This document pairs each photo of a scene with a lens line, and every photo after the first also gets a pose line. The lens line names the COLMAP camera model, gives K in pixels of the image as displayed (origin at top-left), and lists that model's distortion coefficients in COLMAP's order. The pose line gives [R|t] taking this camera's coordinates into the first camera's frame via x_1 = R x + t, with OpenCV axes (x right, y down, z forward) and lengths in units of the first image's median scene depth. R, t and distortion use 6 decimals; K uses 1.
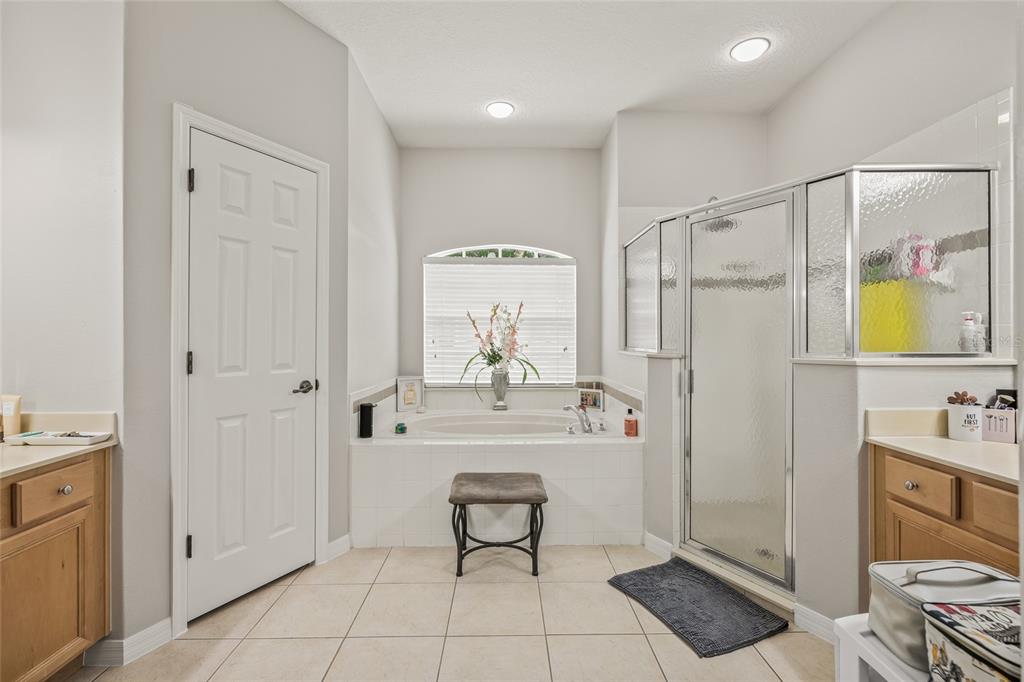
lens RADIAL K [[452.5, 0, 504.7], [0, 452.5, 339.4], [0, 0, 1]] dist [-0.008532, 0.000419]
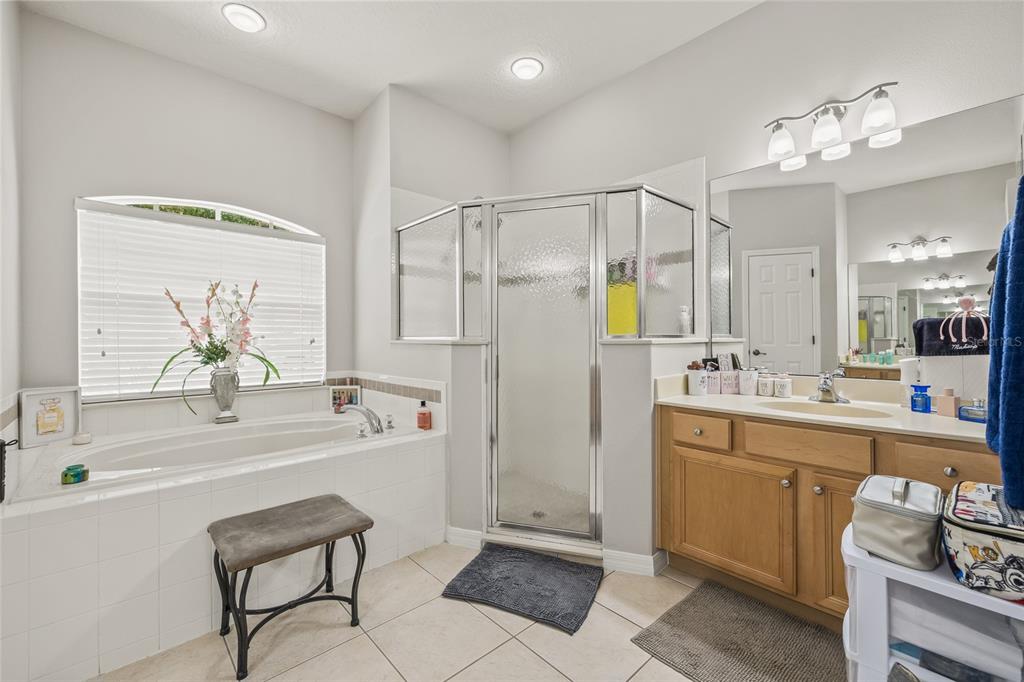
lens RADIAL K [[426.2, 0, 513.7], [0, 426.2, 336.0], [0, 0, 1]] dist [-0.002297, 0.001038]
pose [[0.748289, -0.001538, 0.663371, -0.188971], [0.004273, 0.999988, -0.002501, 0.024523], [-0.663359, 0.004706, 0.748287, 0.236393]]
